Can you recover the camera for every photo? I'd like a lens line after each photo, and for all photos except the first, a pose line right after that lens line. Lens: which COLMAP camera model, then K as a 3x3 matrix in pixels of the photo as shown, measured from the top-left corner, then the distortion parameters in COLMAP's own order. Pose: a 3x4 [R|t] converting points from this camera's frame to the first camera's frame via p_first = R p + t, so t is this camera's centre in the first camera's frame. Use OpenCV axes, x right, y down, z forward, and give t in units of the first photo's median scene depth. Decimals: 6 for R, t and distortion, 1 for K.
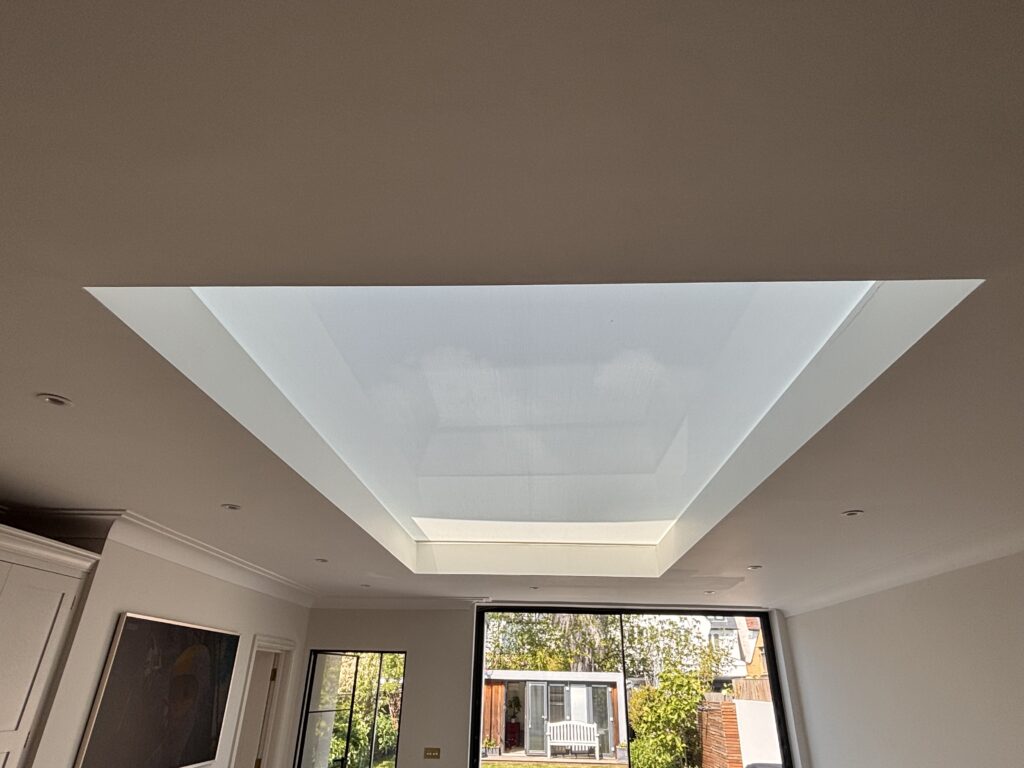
lens RADIAL K [[591.7, 0, 509.7], [0, 591.7, 385.7], [0, 0, 1]] dist [-0.015551, -0.000789]
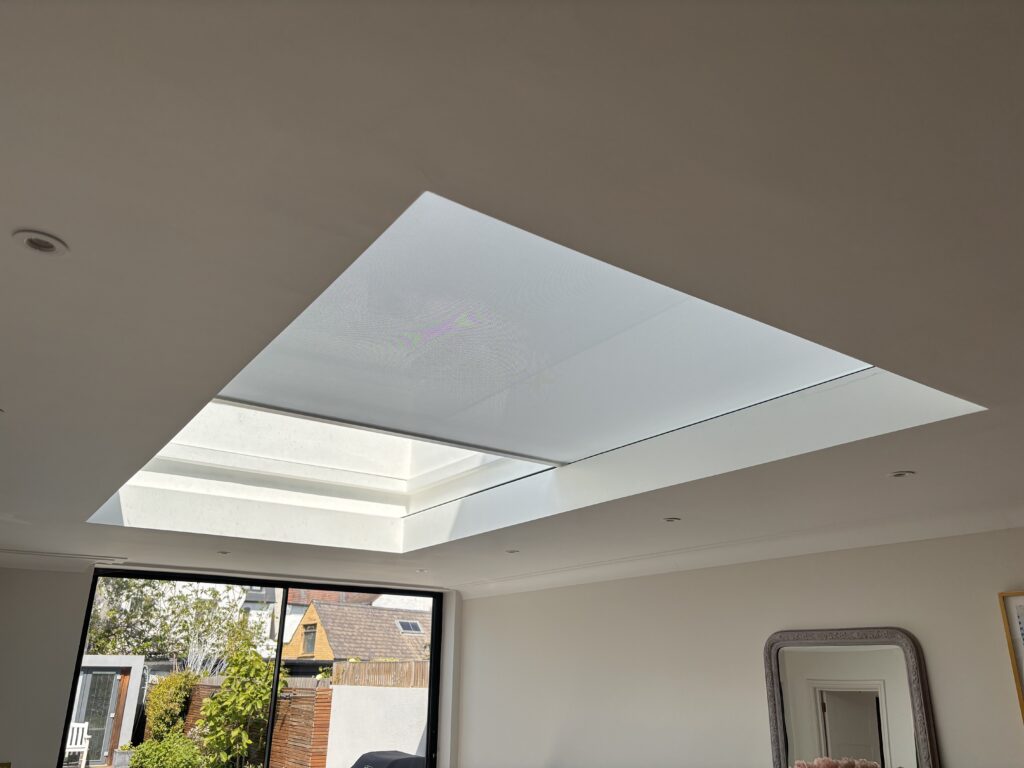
lens RADIAL K [[775.7, 0, 512.3], [0, 775.7, 417.9], [0, 0, 1]] dist [0.094037, -0.107525]
pose [[0.797014, 0.173163, 0.578605, -0.117121], [-0.264613, 0.961291, 0.076805, 0.001189], [-0.542908, -0.214321, 0.811983, 0.008388]]
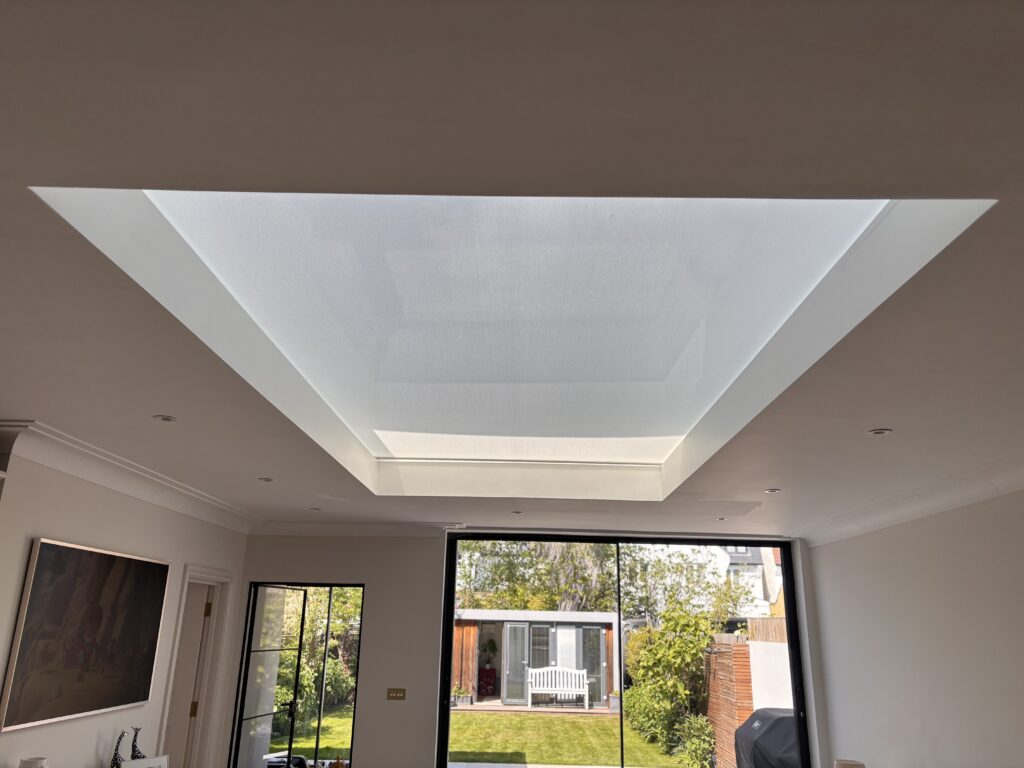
lens RADIAL K [[769.7, 0, 512.0], [0, 769.7, 384.0], [0, 0, 1]] dist [-0.002594, -0.012359]
pose [[0.999365, 0.010707, 0.033991, -0.001655], [-0.016066, 0.986734, 0.161551, -0.007107], [-0.031811, -0.161995, 0.986279, -0.024183]]
